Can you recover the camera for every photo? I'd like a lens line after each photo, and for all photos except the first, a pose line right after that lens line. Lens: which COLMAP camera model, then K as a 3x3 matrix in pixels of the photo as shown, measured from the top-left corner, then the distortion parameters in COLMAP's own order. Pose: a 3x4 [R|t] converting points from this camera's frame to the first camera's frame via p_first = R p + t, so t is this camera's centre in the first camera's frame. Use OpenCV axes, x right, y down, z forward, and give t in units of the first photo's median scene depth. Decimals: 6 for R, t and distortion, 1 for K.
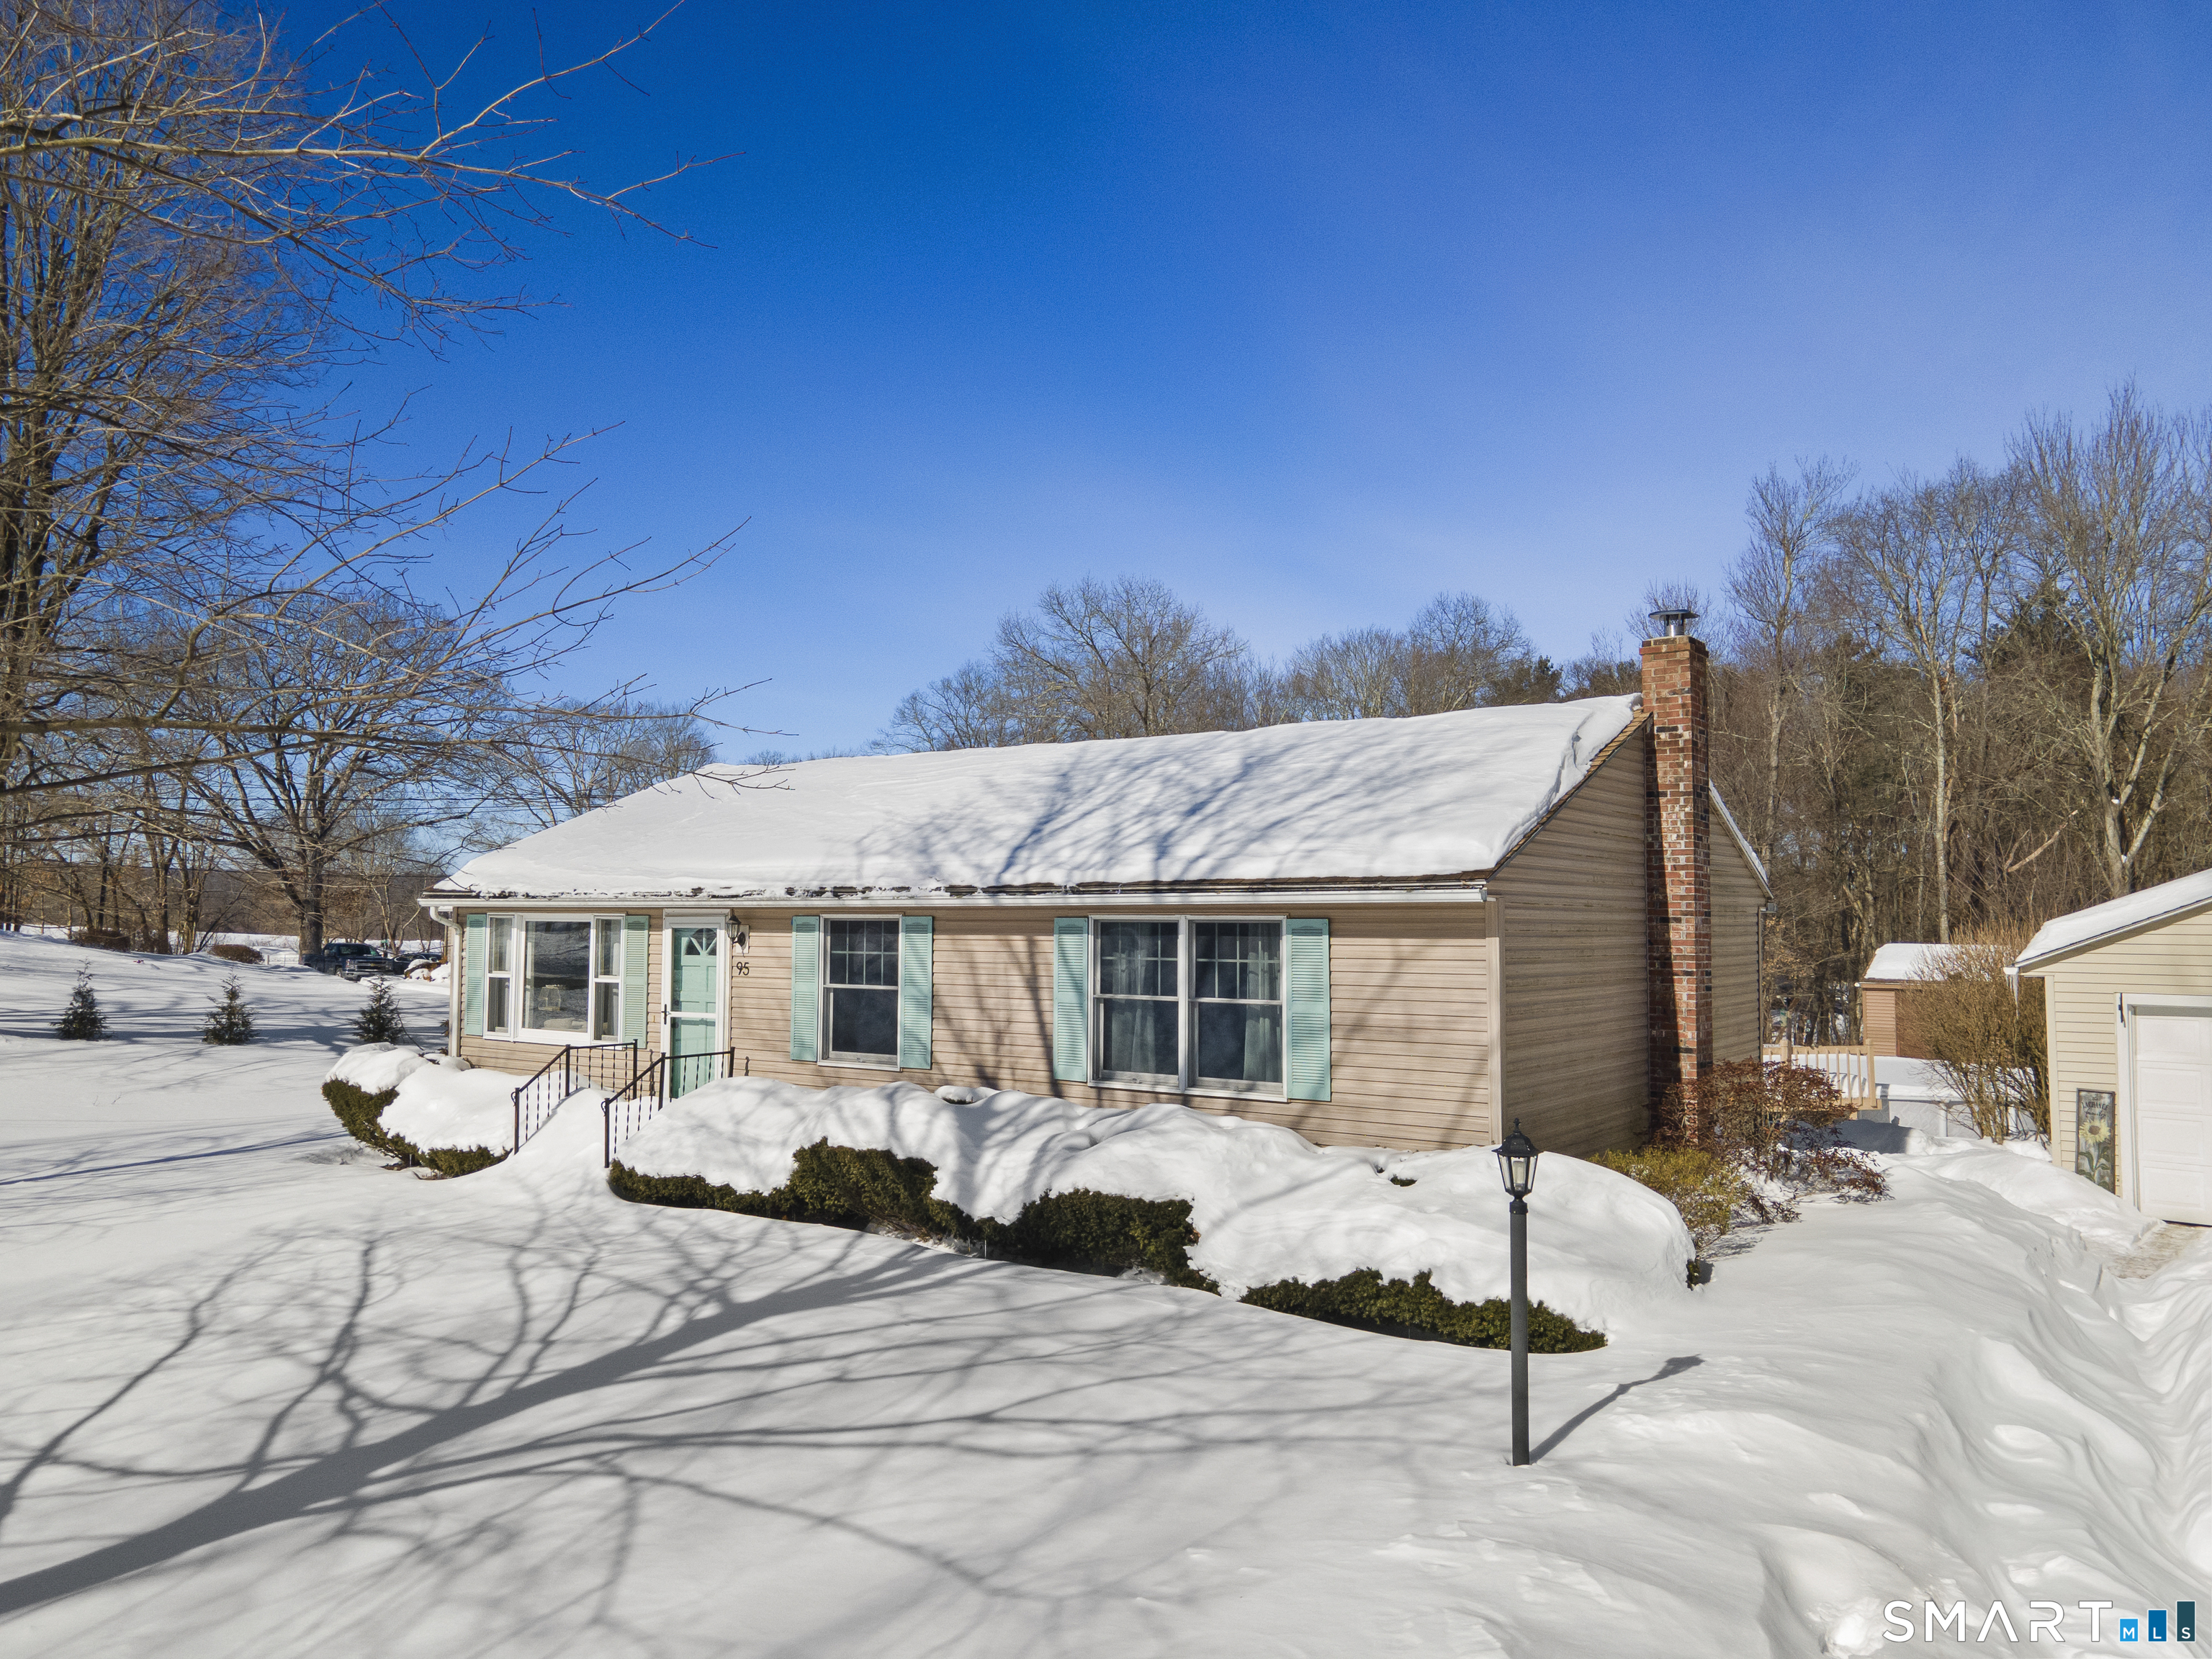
lens RADIAL K [[1538.1, 0, 1106.0], [0, 1538.1, 829.5], [0, 0, 1]] dist [0.037658, 0.002731]
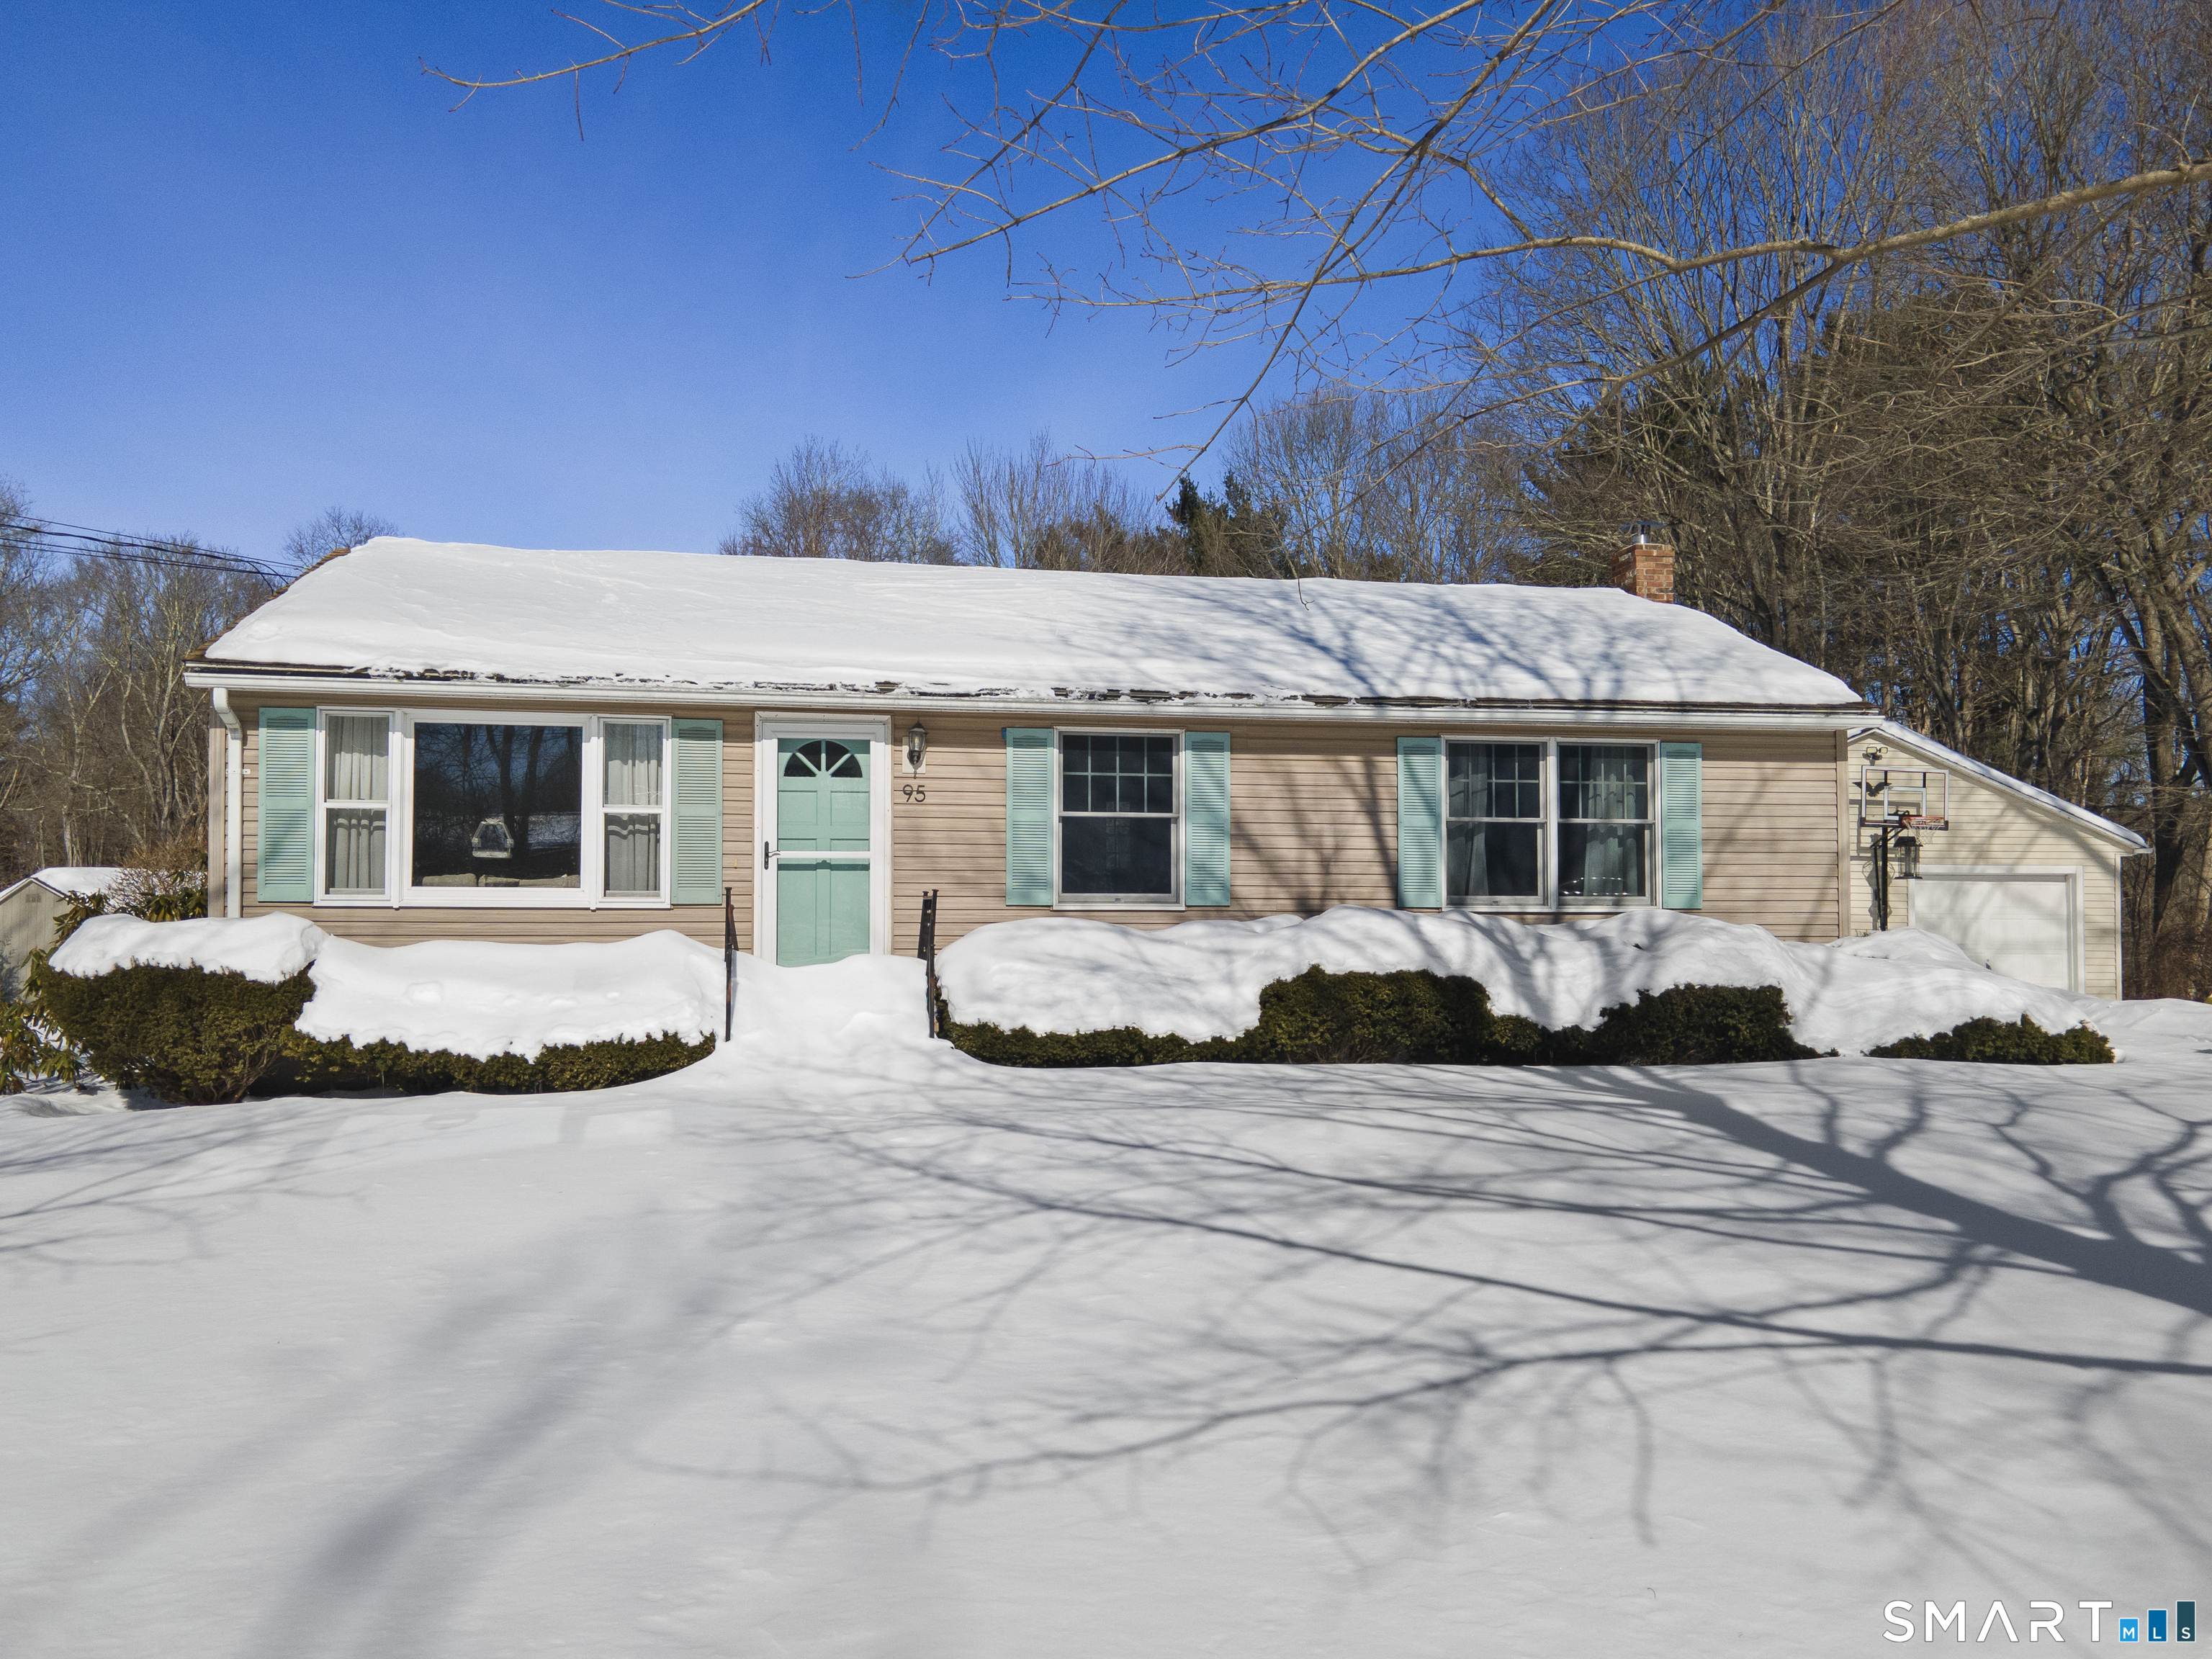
lens RADIAL K [[1560.0, 0, 1105.9], [0, 1560.0, 875.1], [0, 0, 1]] dist [0.043757, 0.001699]
pose [[0.716952, 0.011901, 0.697021, -0.820755], [-0.041595, 0.998803, 0.025731, 0.123460], [-0.695880, -0.047441, 0.716589, 0.432423]]
